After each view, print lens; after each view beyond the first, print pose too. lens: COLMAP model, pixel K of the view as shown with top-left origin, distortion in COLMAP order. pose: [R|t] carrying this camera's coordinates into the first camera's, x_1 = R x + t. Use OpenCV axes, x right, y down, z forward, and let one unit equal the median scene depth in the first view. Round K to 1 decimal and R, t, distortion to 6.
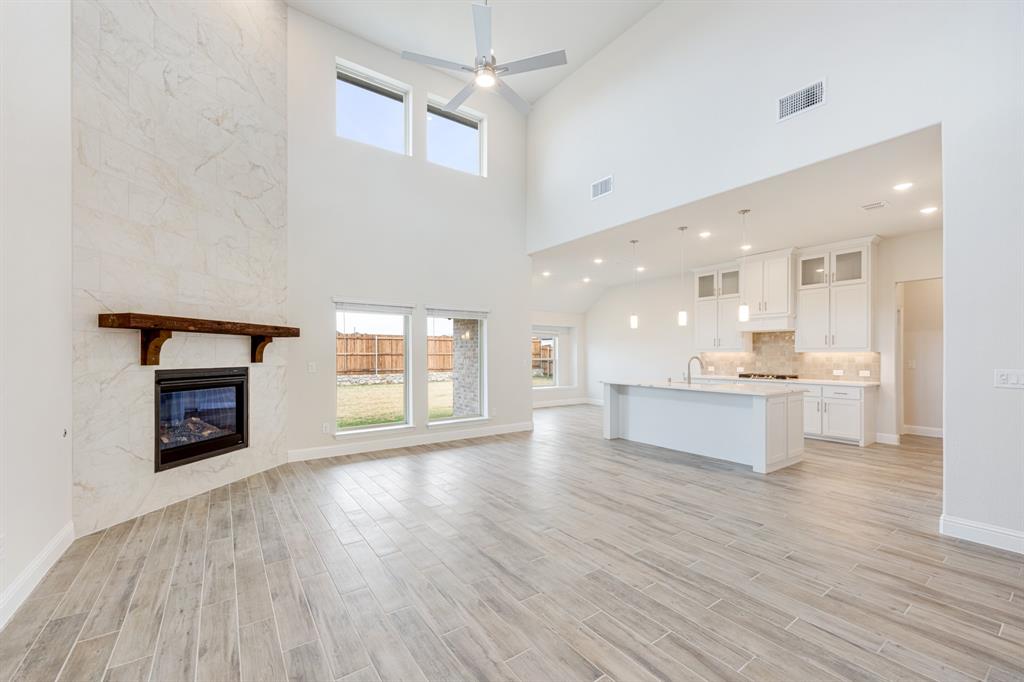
lens RADIAL K [[410.0, 0, 502.0], [0, 410.0, 353.4], [0, 0, 1]] dist [-0.003744, -0.000274]
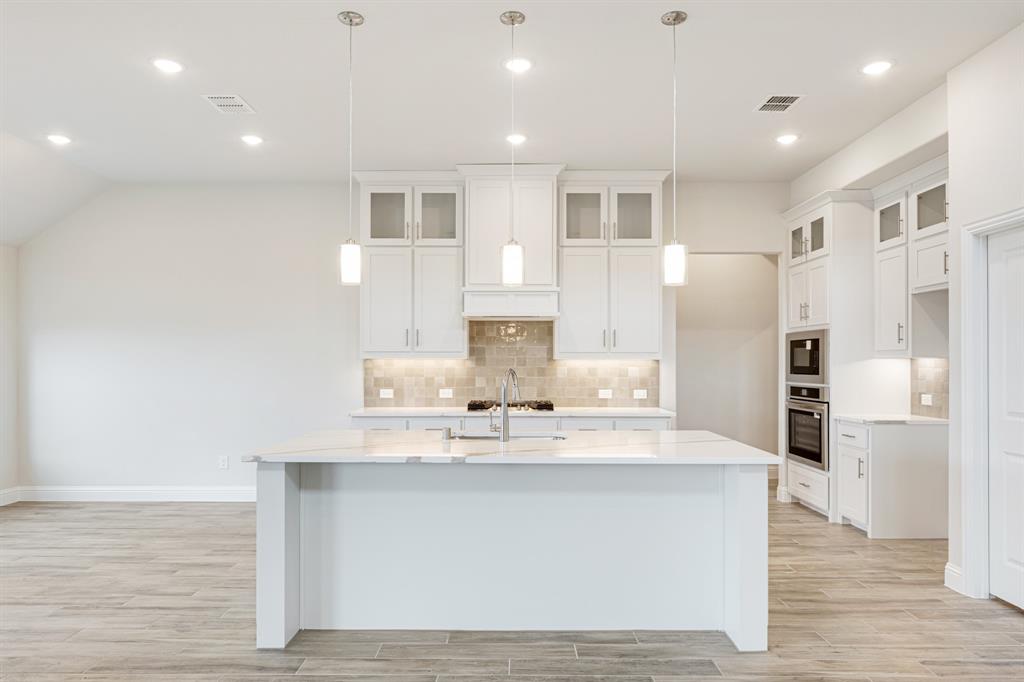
lens RADIAL K [[651.5, 0, 511.3], [0, 651.5, 362.0], [0, 0, 1]] dist [-0.002207, -0.004156]
pose [[0.565256, 0.000575, 0.824915, -0.029291], [-0.002061, 0.999998, 0.000715, 0.000334], [-0.824913, -0.002104, 0.565256, 0.479412]]
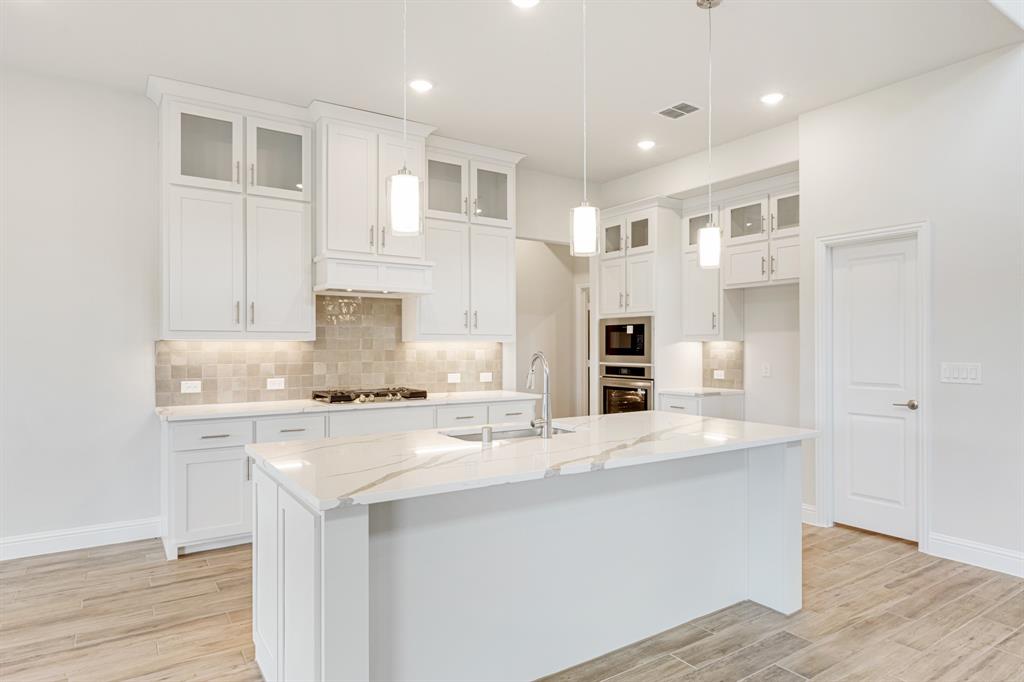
lens RADIAL K [[611.1, 0, 531.5], [0, 611.1, 347.4], [0, 0, 1]] dist [-0.004260, 0.000383]
pose [[-0.010694, -0.003392, 0.999937, -0.017799], [-0.001598, 0.999993, 0.003375, 0.001390], [-0.999942, -0.001562, -0.010699, 0.748419]]
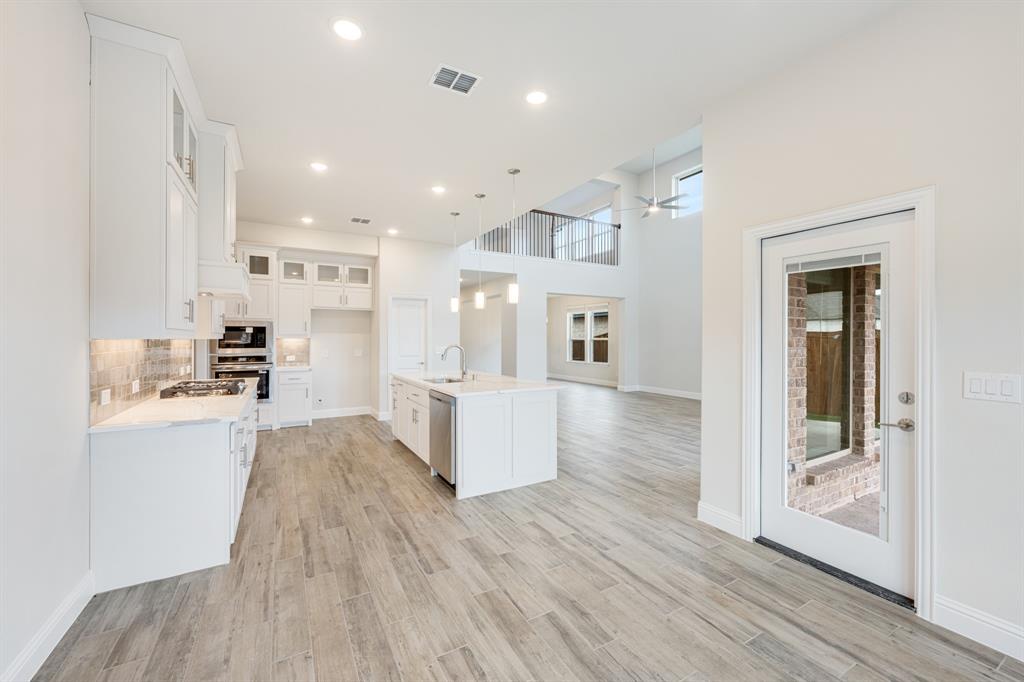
lens RADIAL K [[410.0, 0, 521.4], [0, 410.0, 339.7], [0, 0, 1]] dist [-0.003744, -0.000274]
pose [[-0.998596, -0.002185, 0.052930, 0.220415], [-0.002095, 0.999996, 0.001760, -0.003383], [-0.052933, 0.001646, -0.998597, 1.332102]]
